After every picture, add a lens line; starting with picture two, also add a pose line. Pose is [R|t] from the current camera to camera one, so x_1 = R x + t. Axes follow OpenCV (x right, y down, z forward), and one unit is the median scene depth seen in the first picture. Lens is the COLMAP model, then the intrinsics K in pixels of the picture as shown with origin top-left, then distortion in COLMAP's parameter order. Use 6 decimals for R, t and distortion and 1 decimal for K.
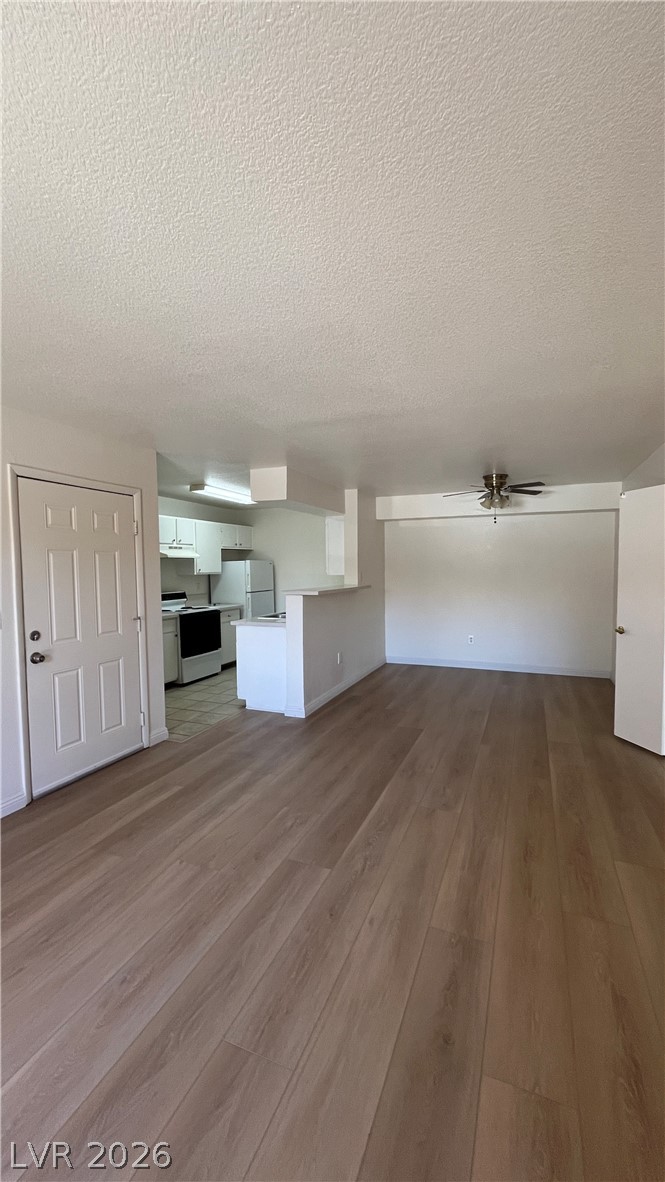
lens RADIAL K [[472.4, 0, 333.7], [0, 472.4, 592.2], [0, 0, 1]] dist [-0.000359, -0.000038]
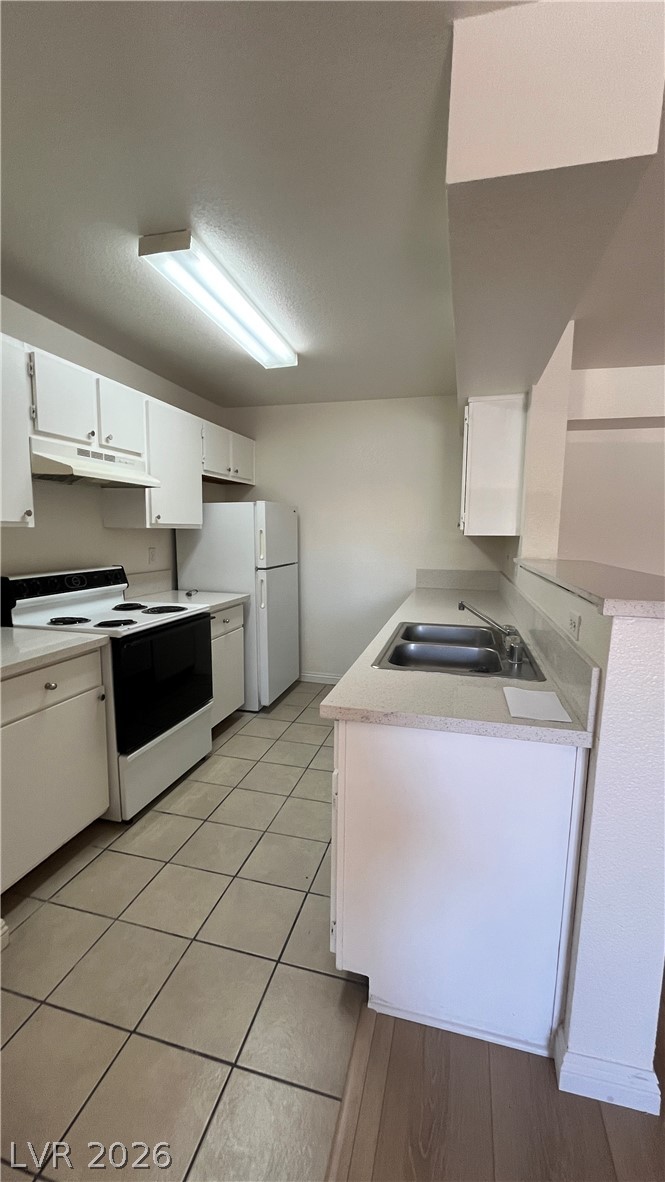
lens RADIAL K [[472.4, 0, 333.7], [0, 472.4, 592.2], [0, 0, 1]] dist [-0.000359, -0.000038]
pose [[0.991681, 0.006791, 0.128542, -0.250929], [-0.016233, 0.997233, 0.072546, -0.017448], [-0.127694, -0.074029, 0.989047, 0.765990]]
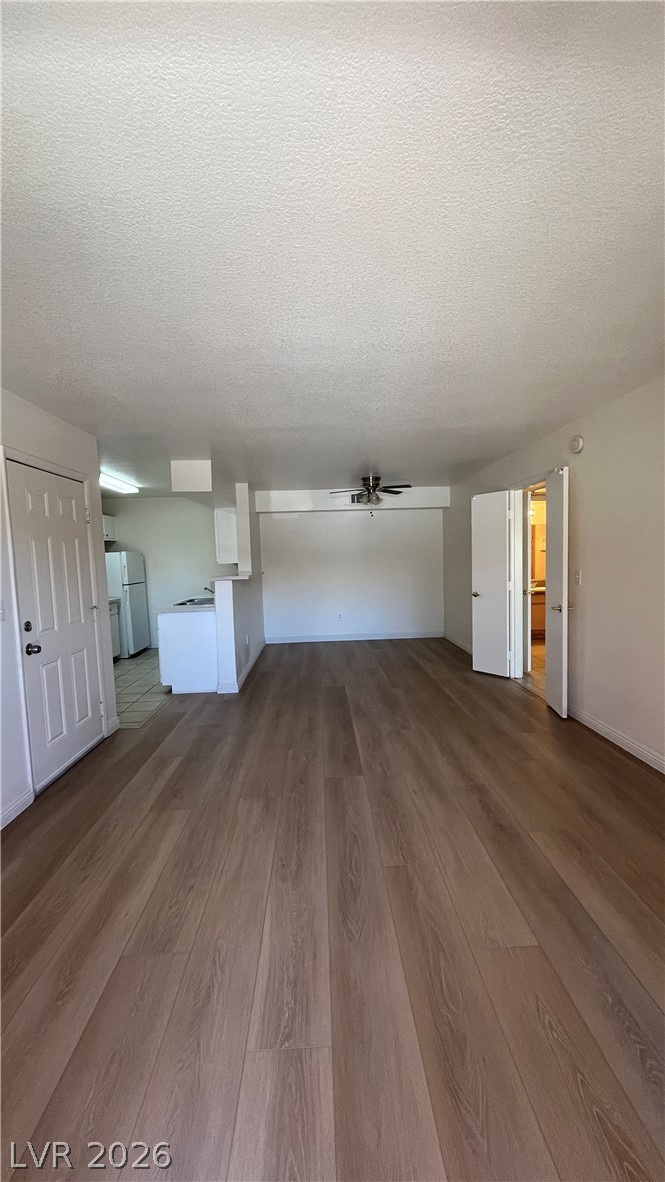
lens RADIAL K [[472.4, 0, 333.7], [0, 472.4, 592.2], [0, 0, 1]] dist [-0.000359, -0.000038]
pose [[0.908946, -0.051147, 0.413765, -0.288608], [0.045383, 0.998687, 0.023757, 0.017690], [-0.414437, -0.002816, 0.910074, -0.082861]]
